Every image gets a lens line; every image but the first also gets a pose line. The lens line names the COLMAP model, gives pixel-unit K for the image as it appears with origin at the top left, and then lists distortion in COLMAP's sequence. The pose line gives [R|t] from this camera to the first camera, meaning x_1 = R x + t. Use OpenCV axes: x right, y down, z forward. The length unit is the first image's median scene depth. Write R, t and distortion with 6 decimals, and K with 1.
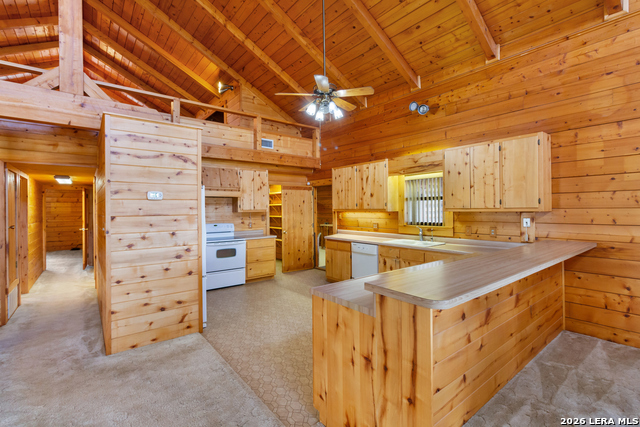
lens RADIAL K [[296.3, 0, 331.2], [0, 296.3, 207.4], [0, 0, 1]] dist [0.005431, -0.001133]
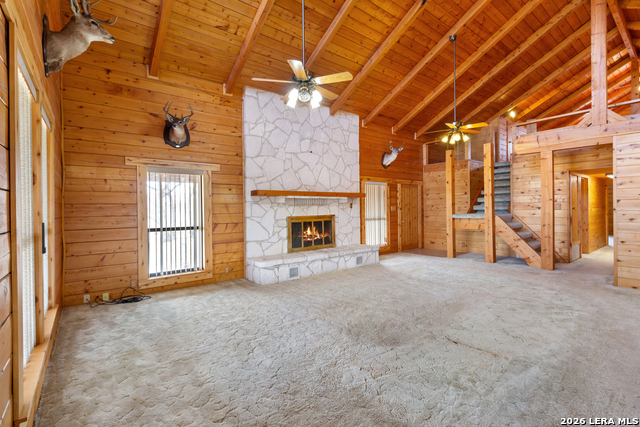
lens RADIAL K [[296.3, 0, 333.8], [0, 296.3, 208.3], [0, 0, 1]] dist [0.005431, -0.001133]
pose [[0.006693, 0.012249, -0.999903, 0.498458], [0.013991, 0.999826, 0.012342, 0.021440], [0.999880, -0.014072, 0.006520, -0.310285]]
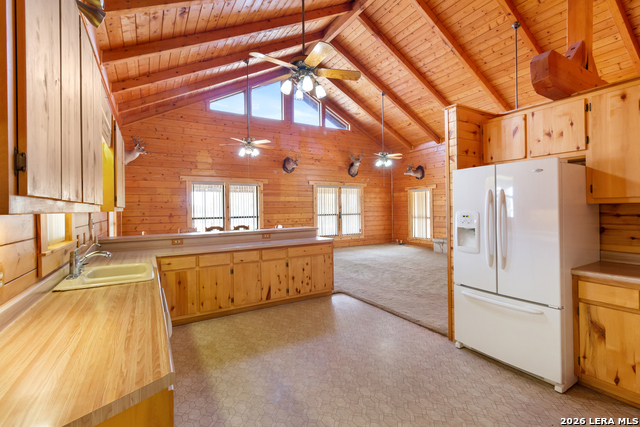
lens RADIAL K [[296.3, 0, 326.1], [0, 296.3, 210.0], [0, 0, 1]] dist [0.005431, -0.001133]
pose [[-0.988422, 0.023607, 0.149884, -0.149573], [0.024162, 0.999706, 0.001888, 0.017647], [-0.149795, 0.005488, -0.988702, 1.360613]]
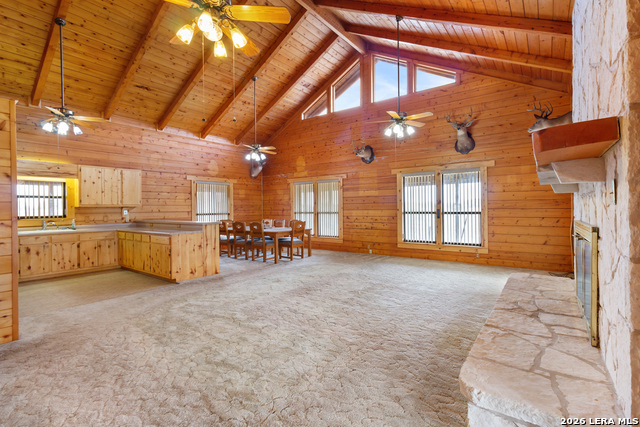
lens RADIAL K [[296.3, 0, 331.0], [0, 296.3, 207.3], [0, 0, 1]] dist [0.005431, -0.001133]
pose [[-0.247310, 0.015614, 0.968811, -1.190177], [0.011256, 0.999849, -0.013241, 0.043496], [-0.968871, 0.007630, -0.247448, 0.127074]]
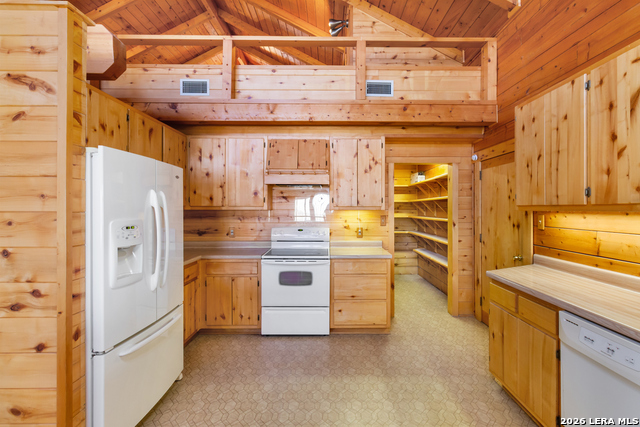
lens RADIAL K [[296.3, 0, 330.9], [0, 296.3, 208.2], [0, 0, 1]] dist [0.005431, -0.001133]
pose [[0.777010, 0.008823, -0.629426, 0.082140], [-0.005781, 0.999960, 0.006880, 0.010300], [0.629461, -0.001707, 0.777030, 0.646134]]
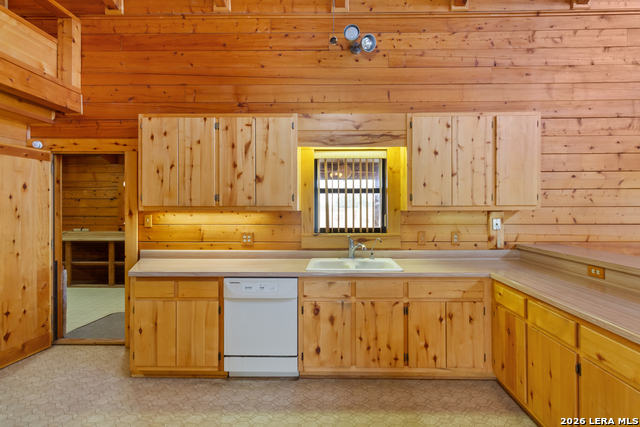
lens RADIAL K [[296.3, 0, 334.3], [0, 296.3, 207.3], [0, 0, 1]] dist [0.005431, -0.001133]
pose [[0.647428, 0.010657, 0.762053, -0.182594], [-0.007891, 0.999942, -0.007280, 0.010699], [-0.762086, -0.001300, 0.647474, 0.612754]]
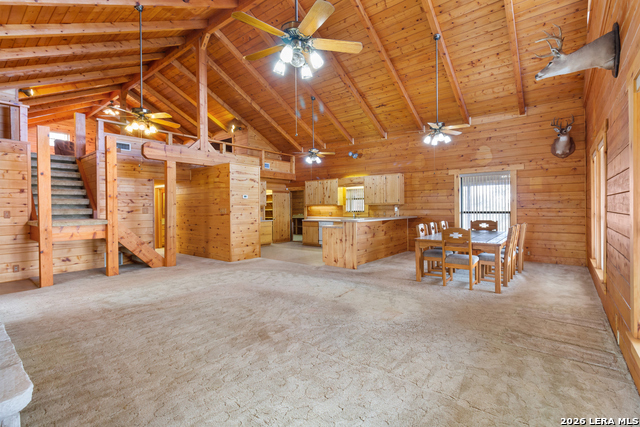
lens RADIAL K [[296.3, 0, 330.1], [0, 296.3, 208.5], [0, 0, 1]] dist [0.005431, -0.001133]
pose [[0.976768, 0.000513, 0.214299, -0.284811], [-0.001395, 0.999991, 0.003965, 0.027444], [-0.214295, -0.004172, 0.976760, -0.925192]]
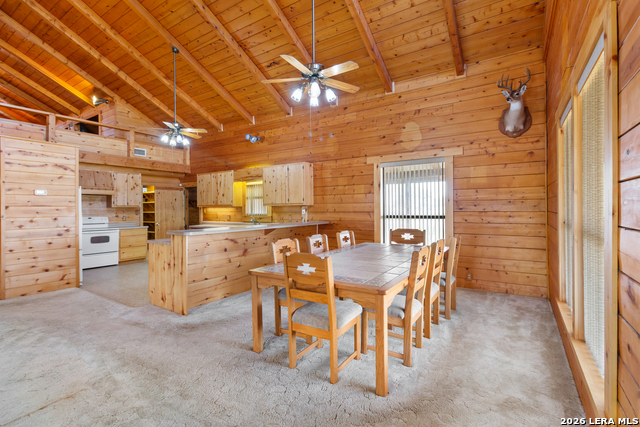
lens RADIAL K [[296.3, 0, 330.1], [0, 296.3, 208.1], [0, 0, 1]] dist [0.005431, -0.001133]
pose [[0.952197, 0.002689, 0.305472, 0.205033], [-0.002524, 0.999996, -0.000935, 0.022568], [-0.305474, 0.000119, 0.952200, -0.538405]]
